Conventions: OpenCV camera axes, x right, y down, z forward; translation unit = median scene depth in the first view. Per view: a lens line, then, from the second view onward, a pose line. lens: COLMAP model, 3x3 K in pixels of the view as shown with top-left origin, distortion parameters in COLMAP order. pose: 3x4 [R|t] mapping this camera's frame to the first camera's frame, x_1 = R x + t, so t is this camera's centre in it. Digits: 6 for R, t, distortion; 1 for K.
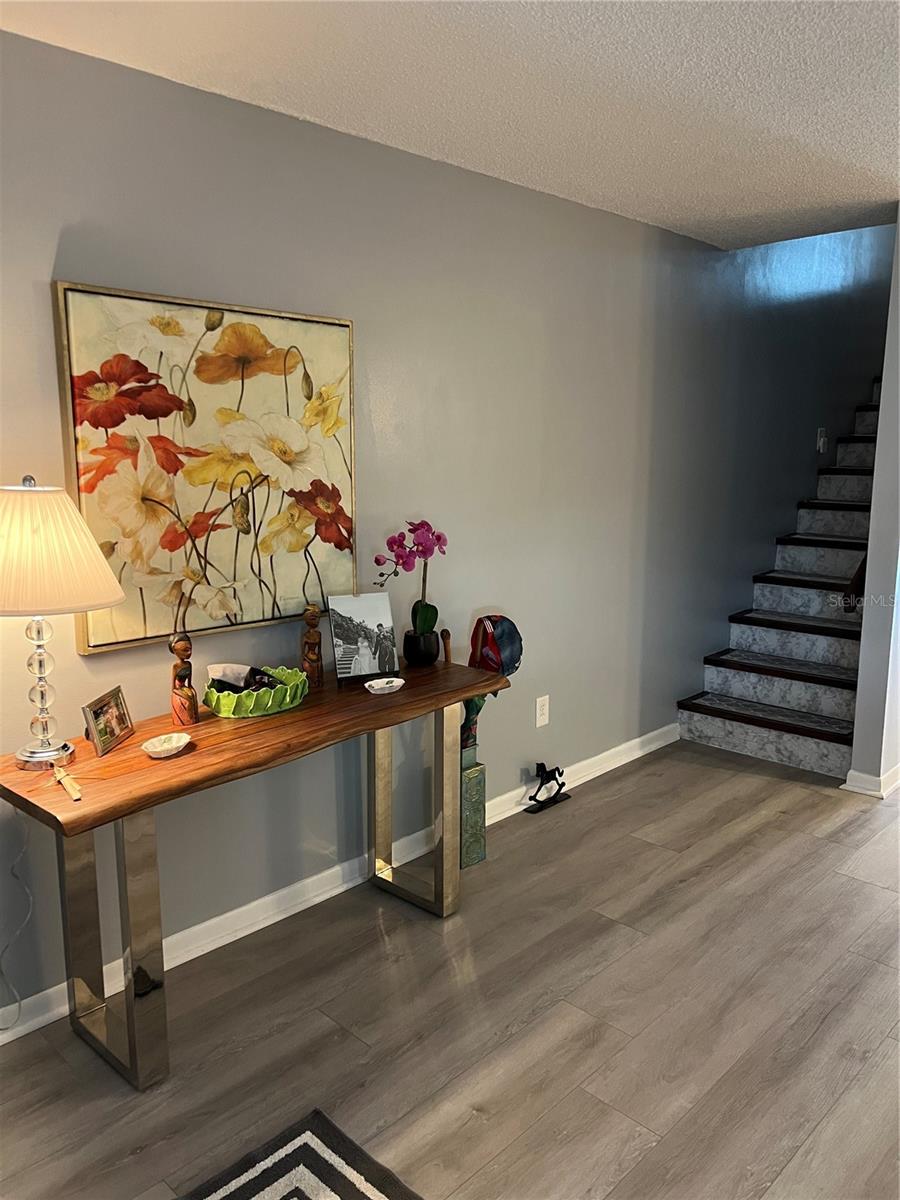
lens RADIAL K [[904.3, 0, 438.5], [0, 904.3, 630.6], [0, 0, 1]] dist [0.085344, -0.079256]
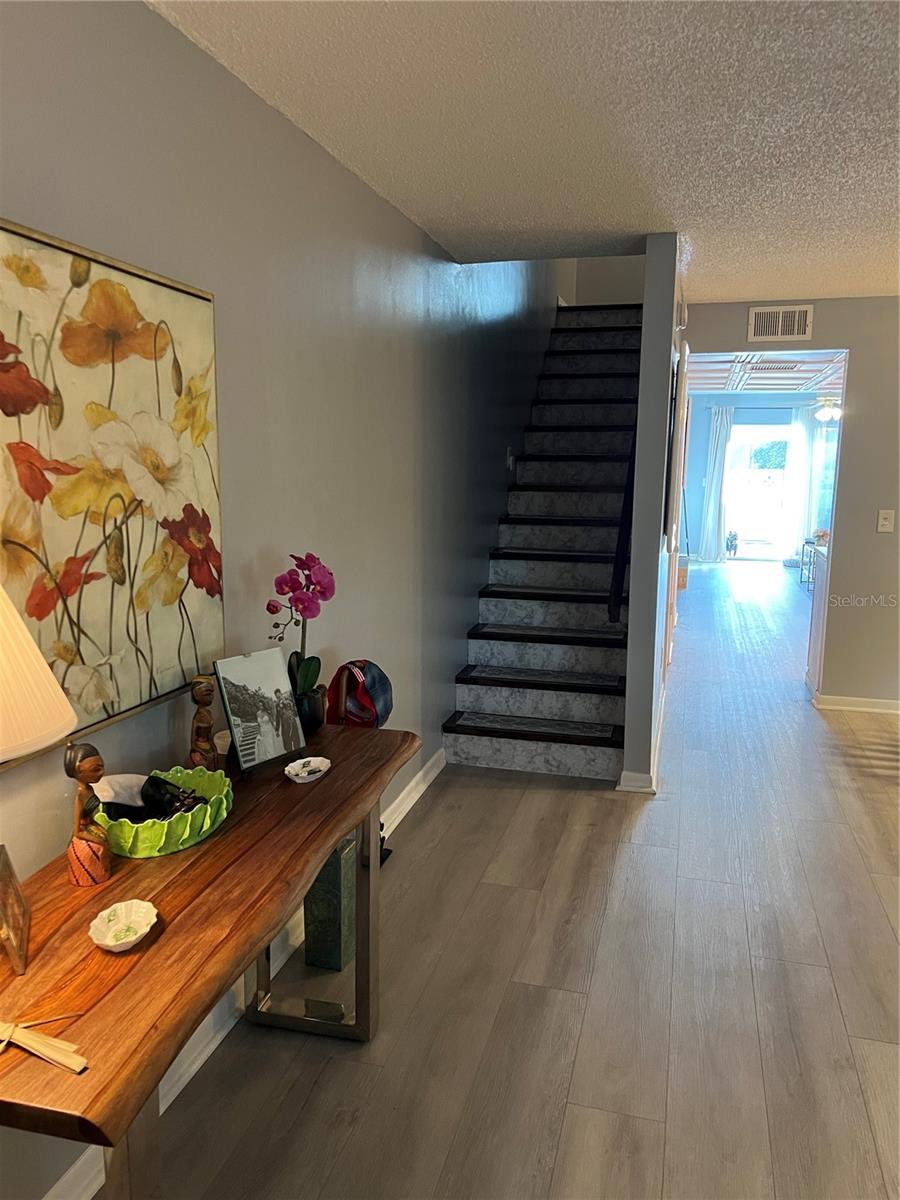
lens RADIAL K [[904.3, 0, 459.4], [0, 904.3, 625.8], [0, 0, 1]] dist [0.085344, -0.079256]
pose [[0.867342, -0.076549, 0.491792, -0.311347], [0.084067, 0.996437, 0.006835, -0.054543], [-0.490562, 0.035415, 0.870686, 0.250760]]
